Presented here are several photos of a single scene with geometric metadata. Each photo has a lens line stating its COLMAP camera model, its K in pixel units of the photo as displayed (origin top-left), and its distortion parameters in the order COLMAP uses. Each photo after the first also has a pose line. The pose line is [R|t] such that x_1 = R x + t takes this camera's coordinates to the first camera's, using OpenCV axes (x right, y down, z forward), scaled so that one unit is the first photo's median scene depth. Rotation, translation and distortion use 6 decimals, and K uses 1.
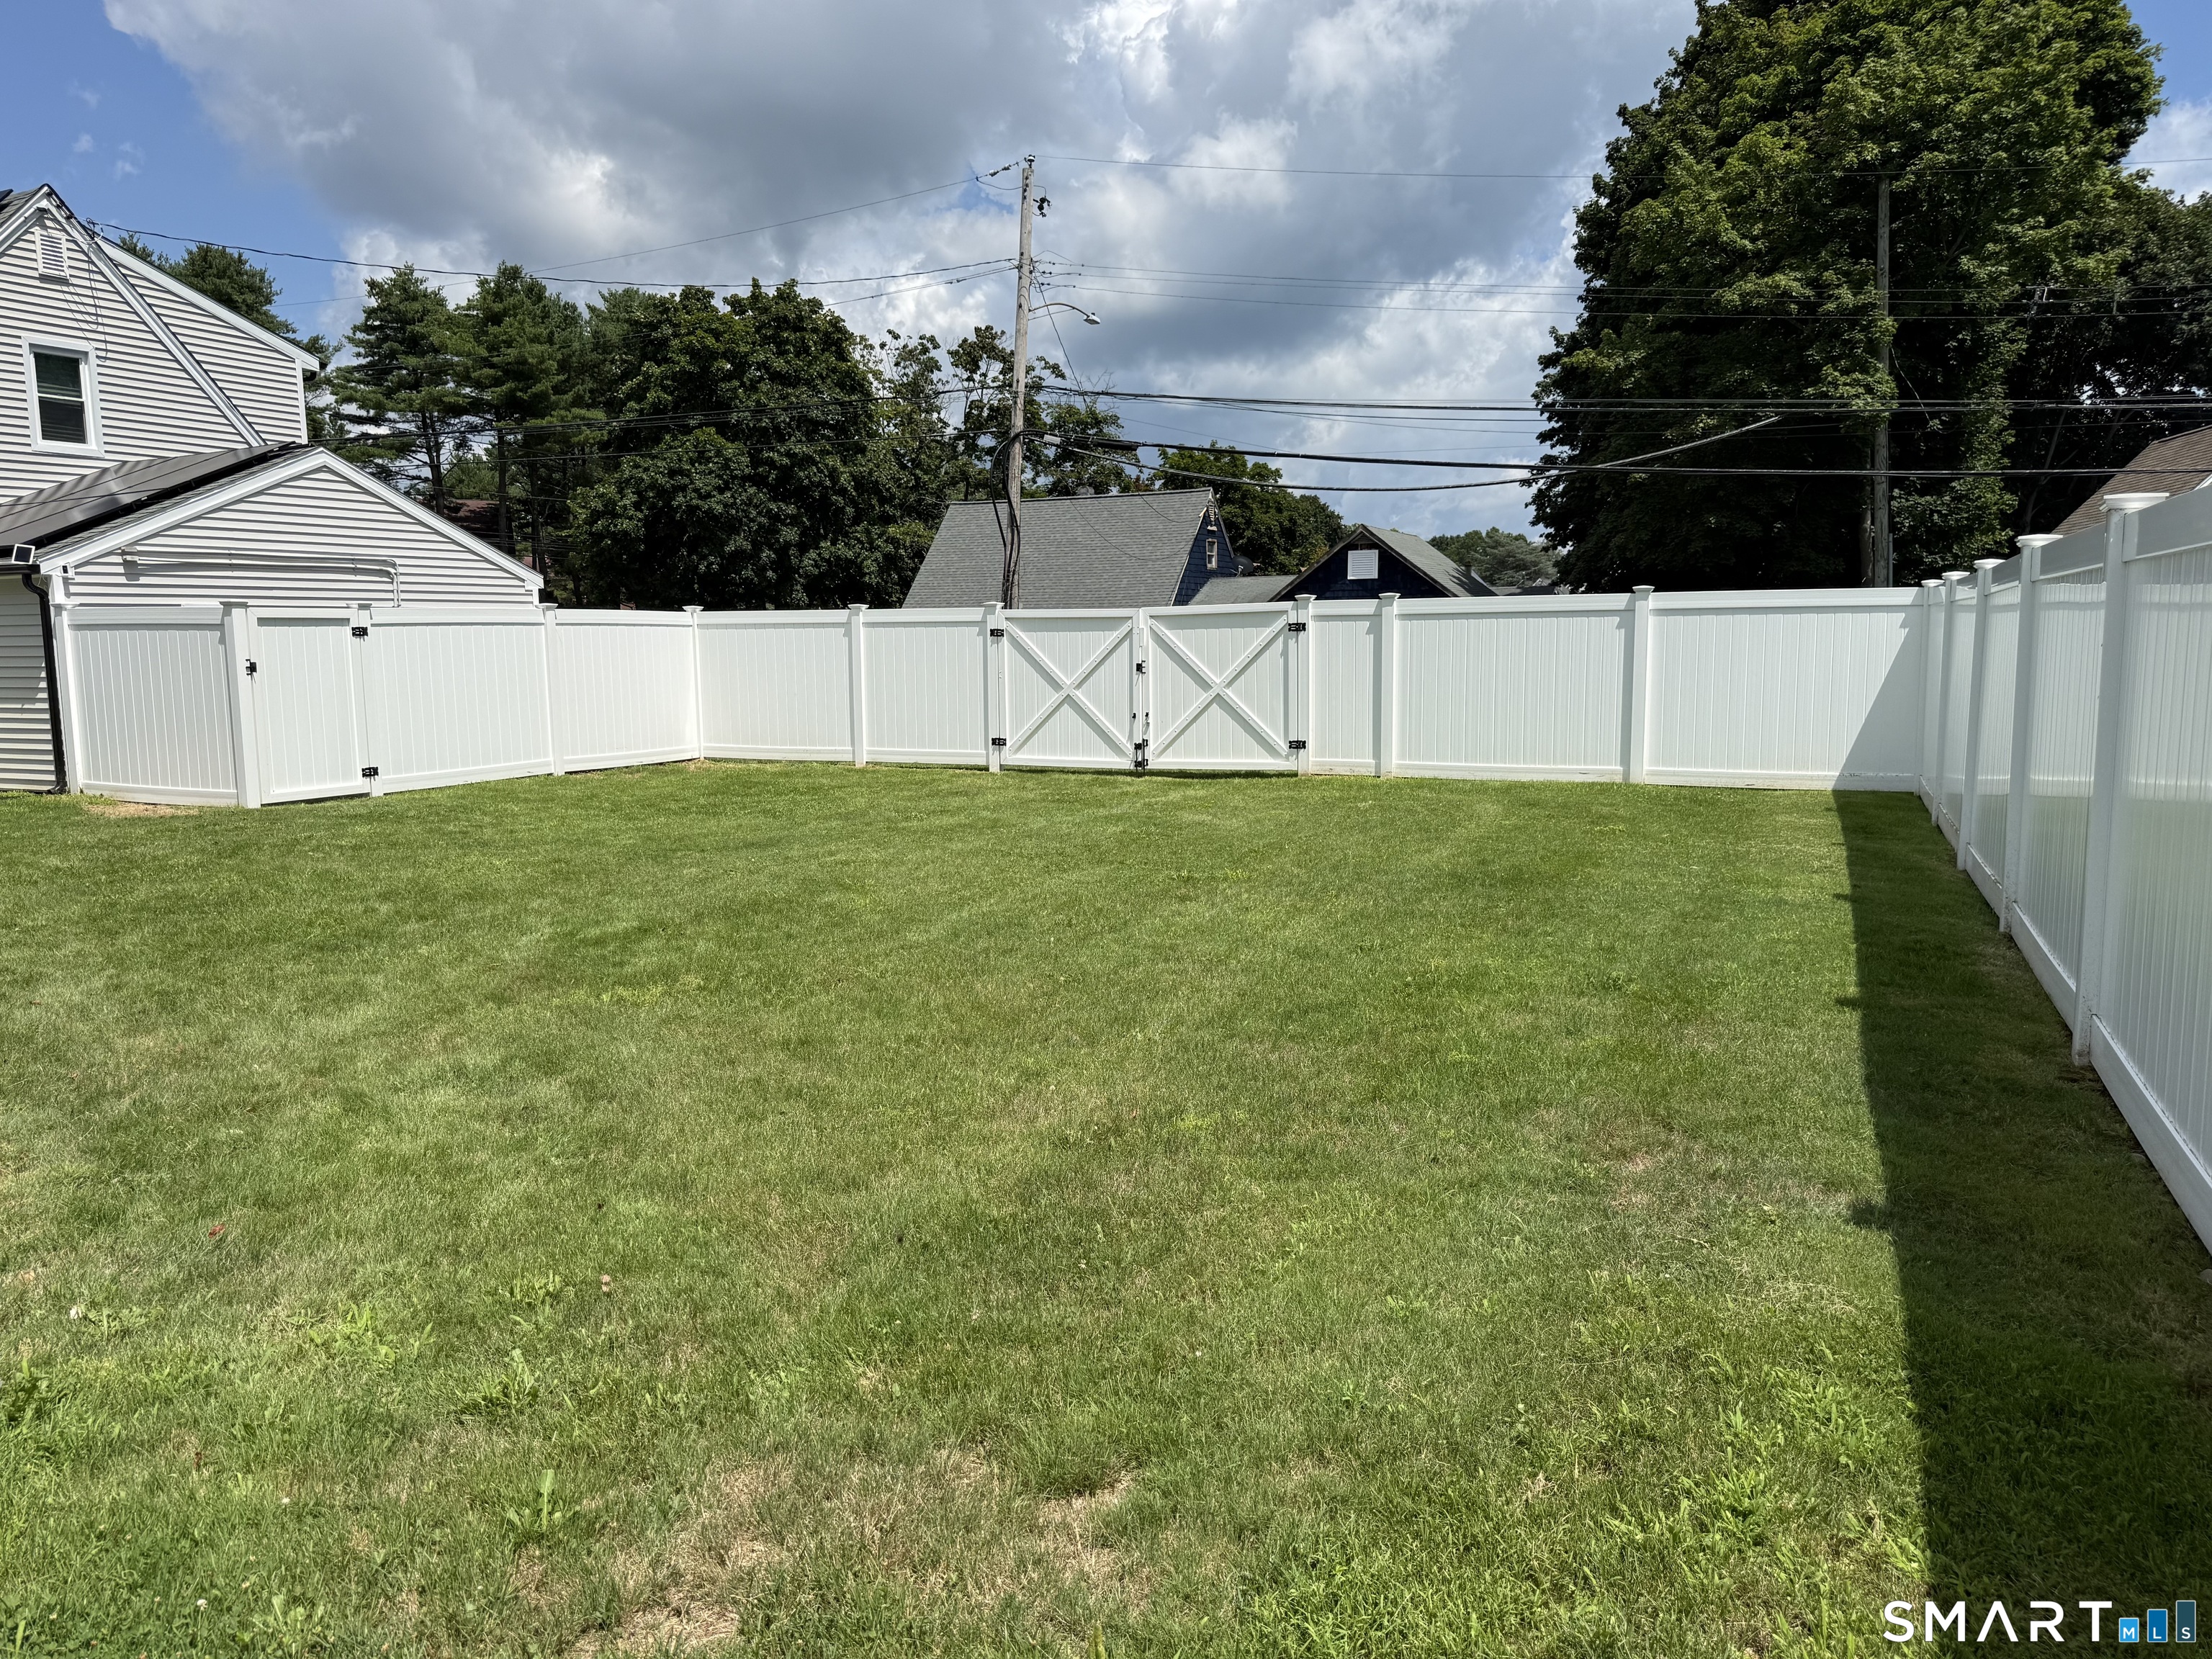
lens RADIAL K [[1606.0, 0, 1087.0], [0, 1606.0, 844.5], [0, 0, 1]] dist [0.002216, 0.000166]
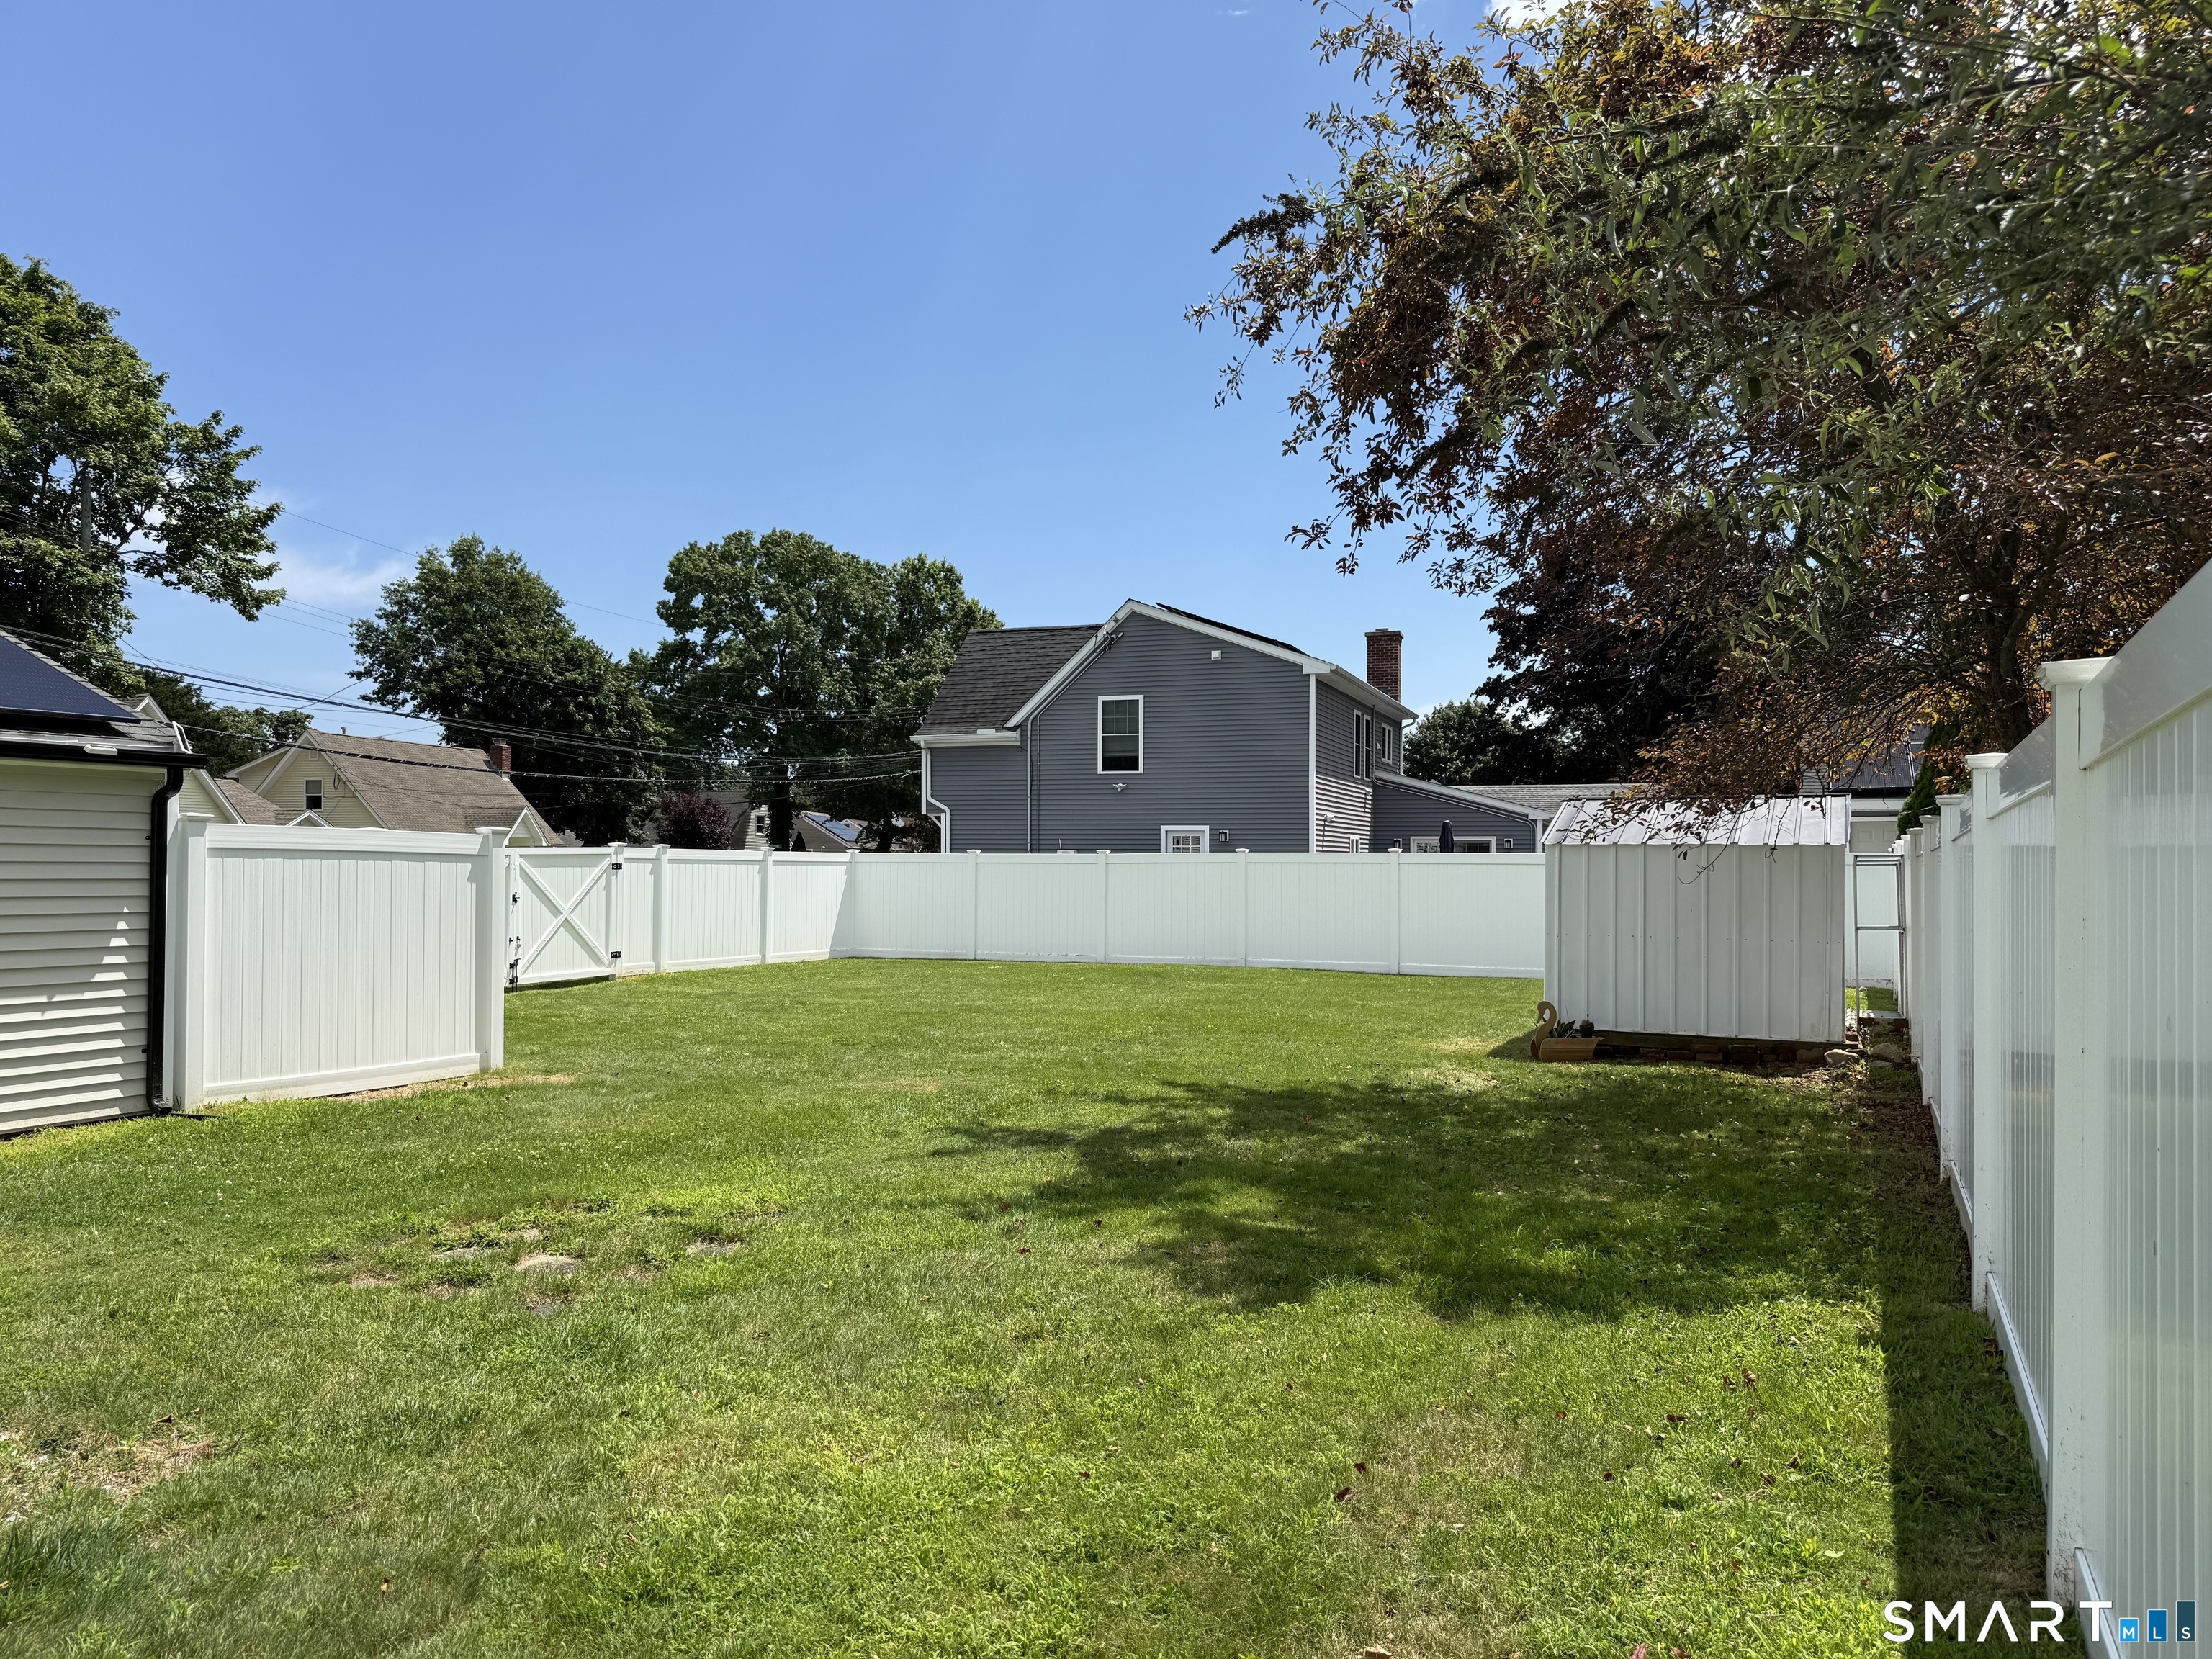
lens RADIAL K [[1606.0, 0, 1087.0], [0, 1606.0, 844.5], [0, 0, 1]] dist [0.002216, 0.000166]
pose [[0.032044, 0.021575, 0.999254, -1.191177], [0.131996, 0.990919, -0.025628, -0.068002], [-0.990732, 0.132719, 0.028906, 0.577246]]
